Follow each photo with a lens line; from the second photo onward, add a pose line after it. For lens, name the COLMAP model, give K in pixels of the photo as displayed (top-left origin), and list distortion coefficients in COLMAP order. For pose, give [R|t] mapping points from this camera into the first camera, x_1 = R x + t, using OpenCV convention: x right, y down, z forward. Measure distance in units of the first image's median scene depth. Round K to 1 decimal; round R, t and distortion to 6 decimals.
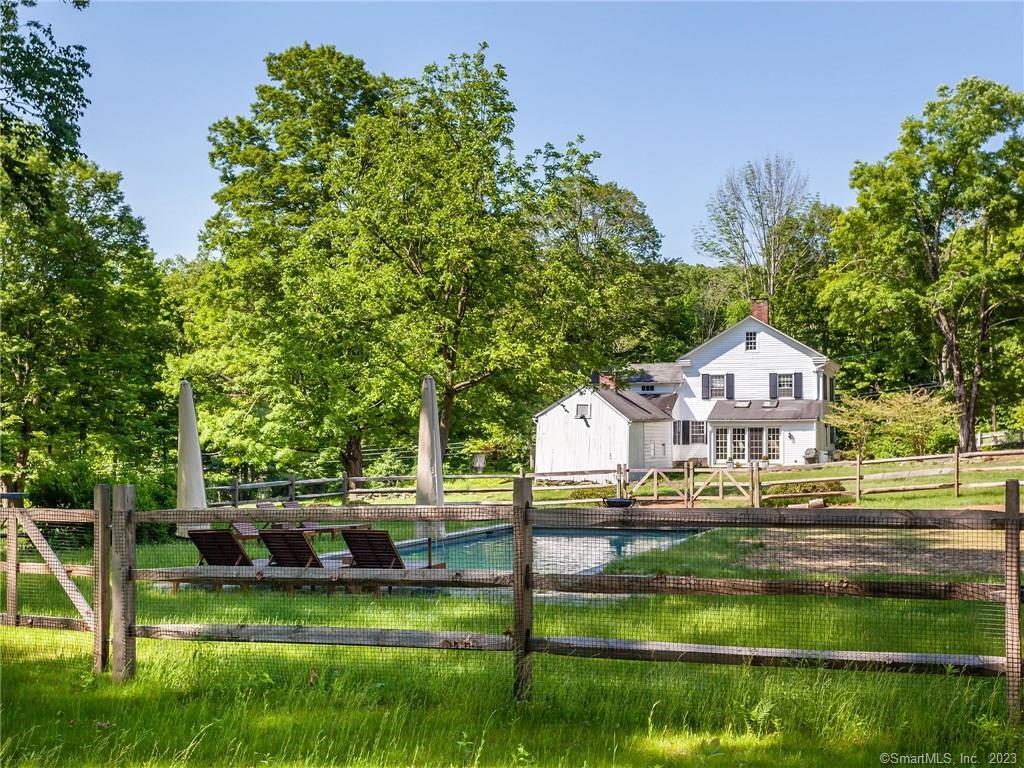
lens RADIAL K [[1507.0, 0, 512.0], [0, 1507.0, 384.0], [0, 0, 1]] dist [-0.011158, -0.010644]
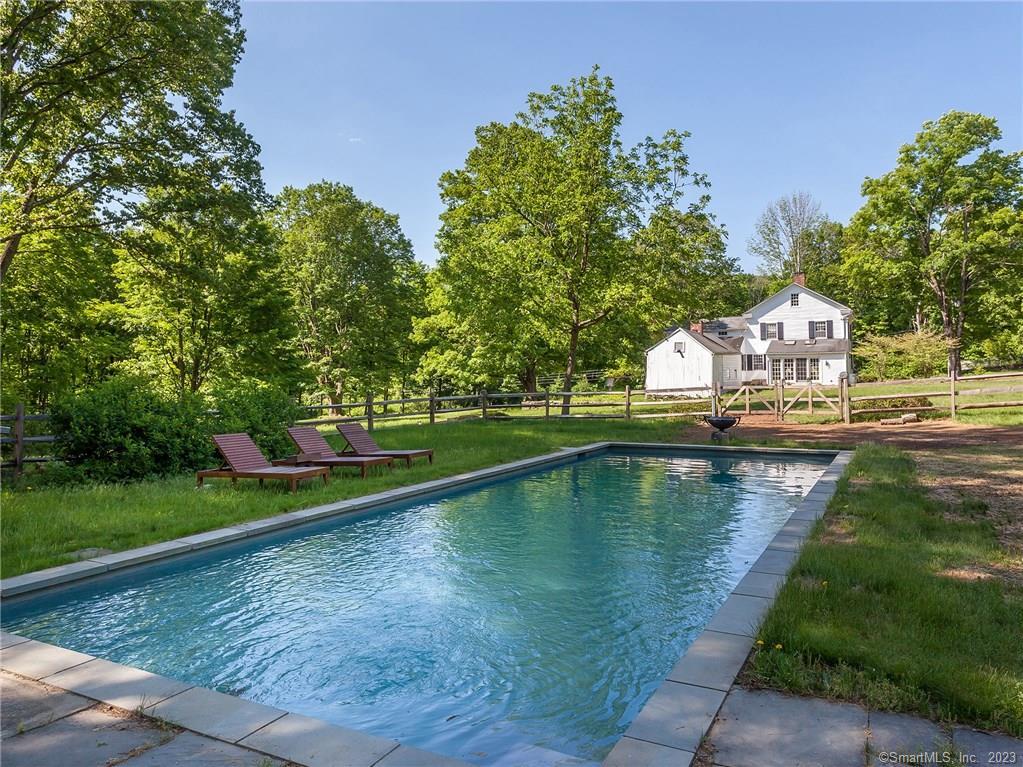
lens RADIAL K [[741.7, 0, 514.2], [0, 741.7, 332.2], [0, 0, 1]] dist [-0.000002, 0.001954]
pose [[0.985255, -0.018199, -0.170119, 0.010962], [0.014938, 0.999680, -0.020428, 0.014129], [0.170437, 0.017585, 0.985212, 0.240639]]
